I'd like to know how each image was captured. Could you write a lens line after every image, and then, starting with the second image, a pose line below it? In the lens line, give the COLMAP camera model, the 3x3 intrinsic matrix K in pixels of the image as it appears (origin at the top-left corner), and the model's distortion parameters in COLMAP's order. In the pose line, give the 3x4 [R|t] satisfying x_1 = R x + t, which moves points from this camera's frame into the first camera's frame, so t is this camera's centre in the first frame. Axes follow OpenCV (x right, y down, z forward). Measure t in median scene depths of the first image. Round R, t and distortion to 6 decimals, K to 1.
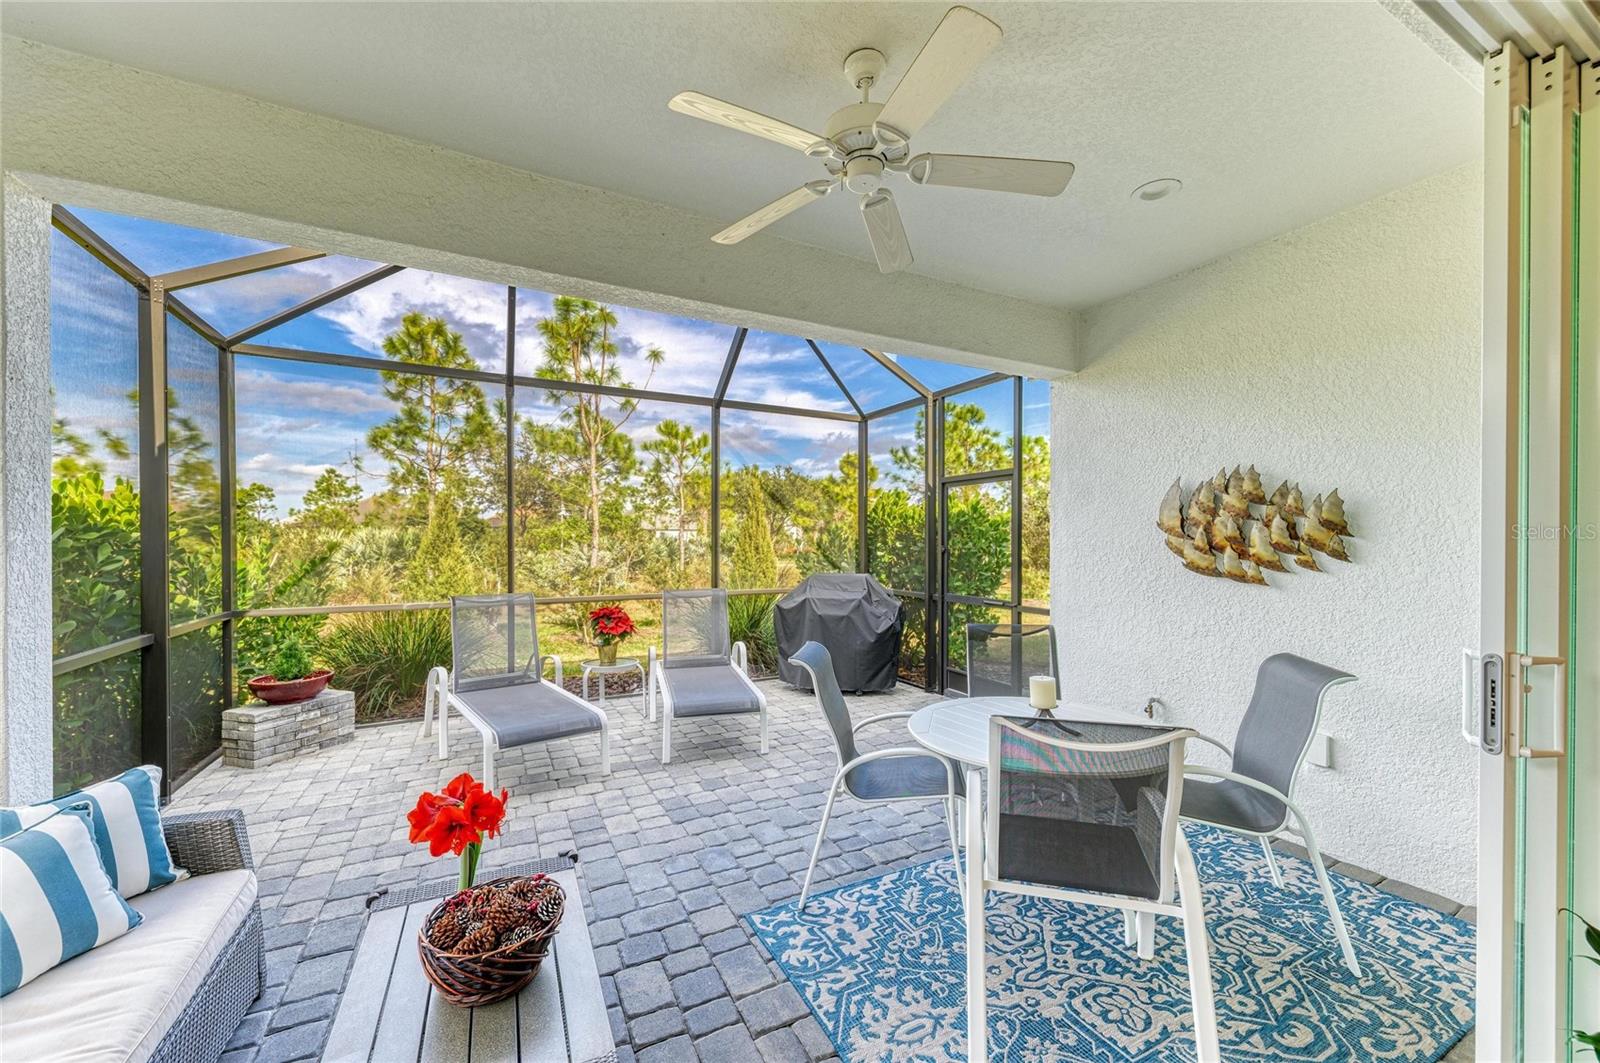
lens RADIAL K [[605.7, 0, 811.1], [0, 605.7, 532.7], [0, 0, 1]] dist [0.014138, -0.000251]
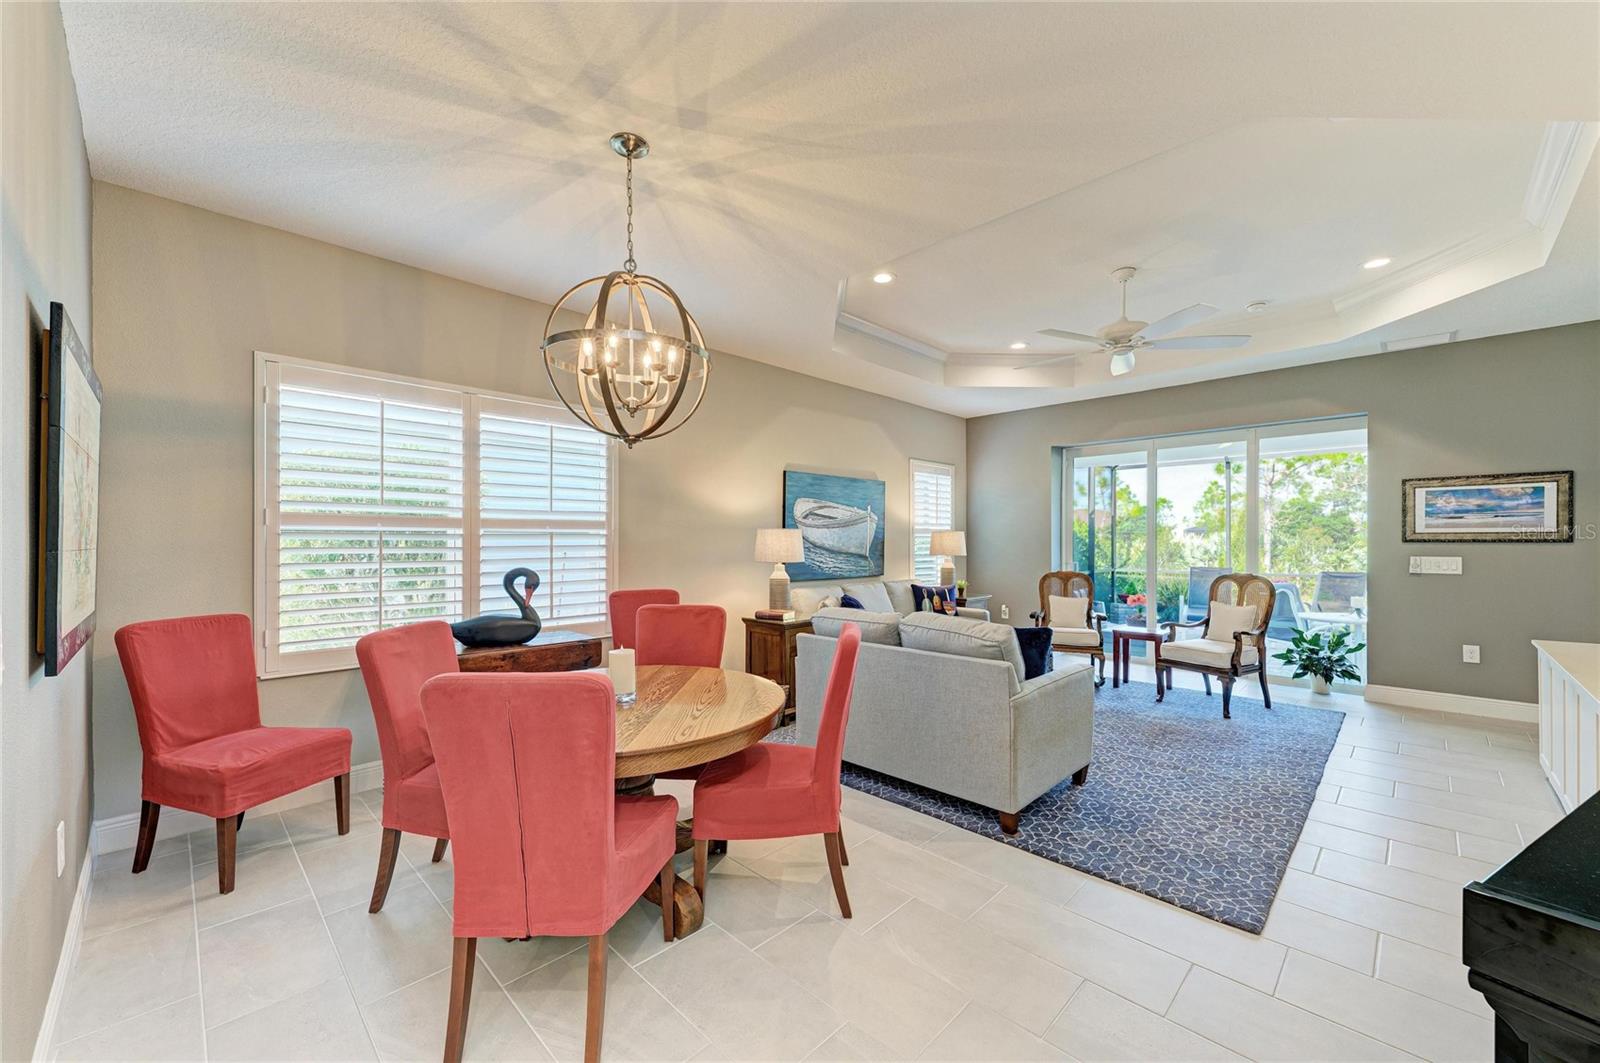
lens RADIAL K [[617.6, 0, 808.1], [0, 617.6, 543.5], [0, 0, 1]] dist [0.022799, -0.007888]
pose [[0.303588, 0.002324, -0.952801, 1.133904], [0.010952, 0.999922, 0.005929, -0.008494], [0.952740, -0.012235, 0.303539, -1.006879]]
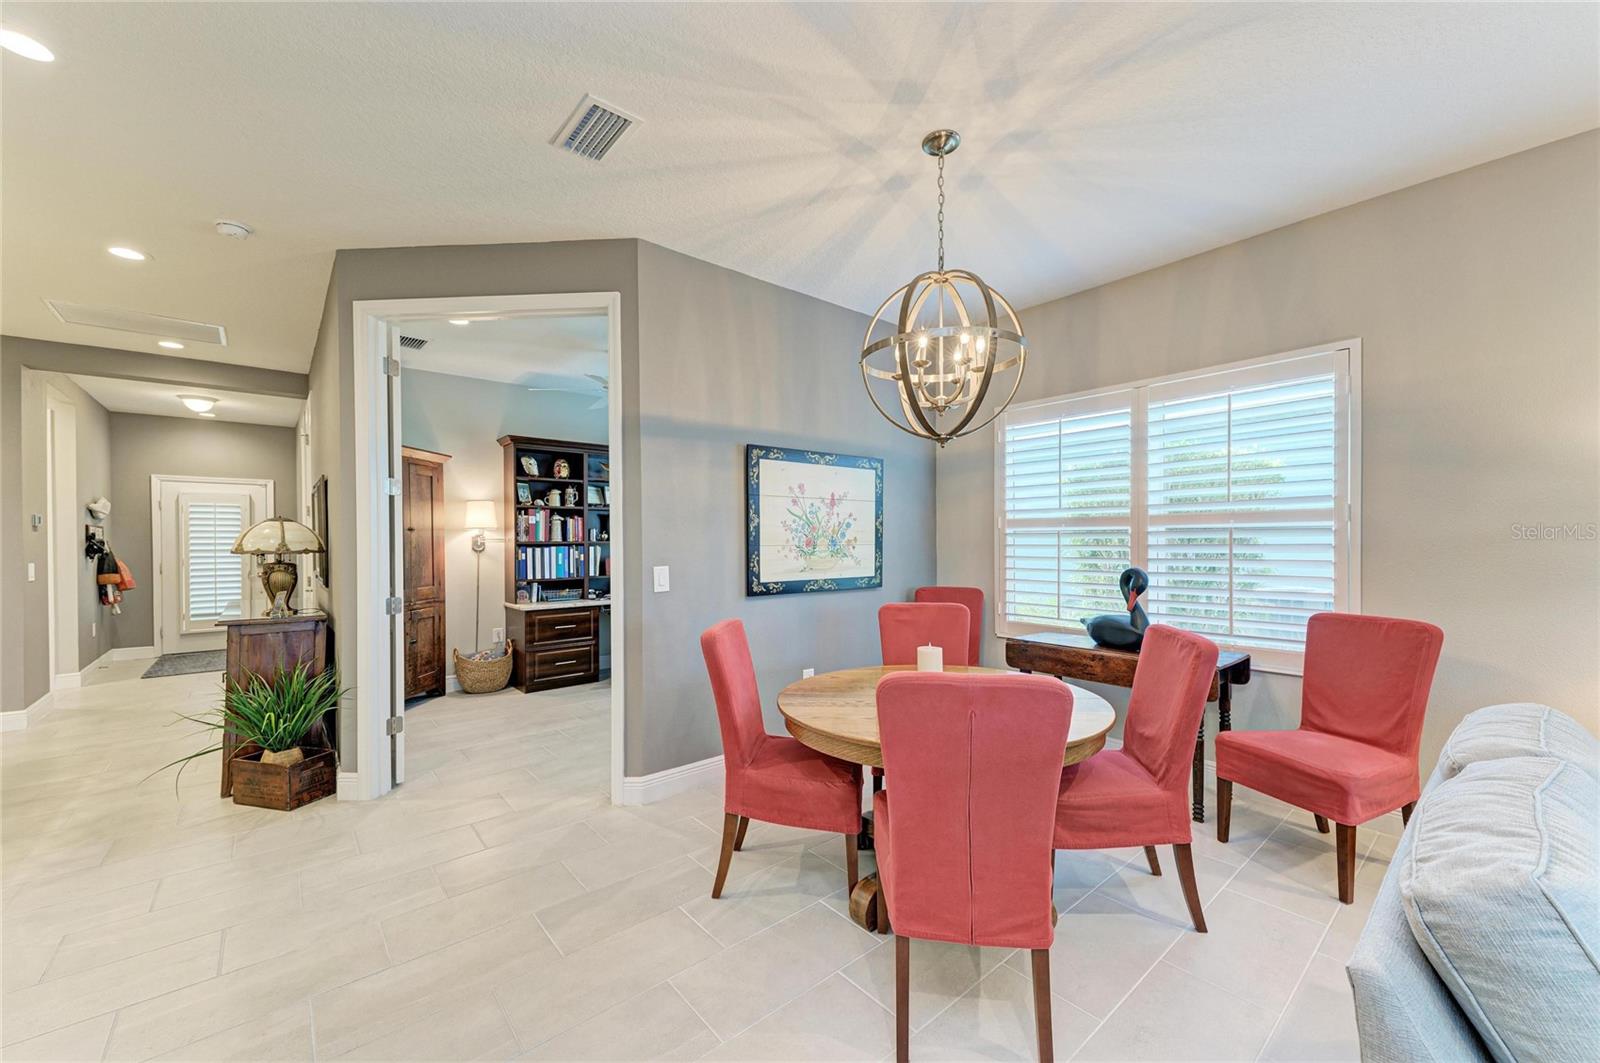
lens RADIAL K [[617.6, 0, 808.1], [0, 617.6, 543.5], [0, 0, 1]] dist [0.022799, -0.007888]
pose [[-0.975126, 0.006427, -0.221559, 0.829293], [0.008090, 0.999946, -0.006598, -0.004759], [0.221504, -0.008227, -0.975125, -0.530930]]
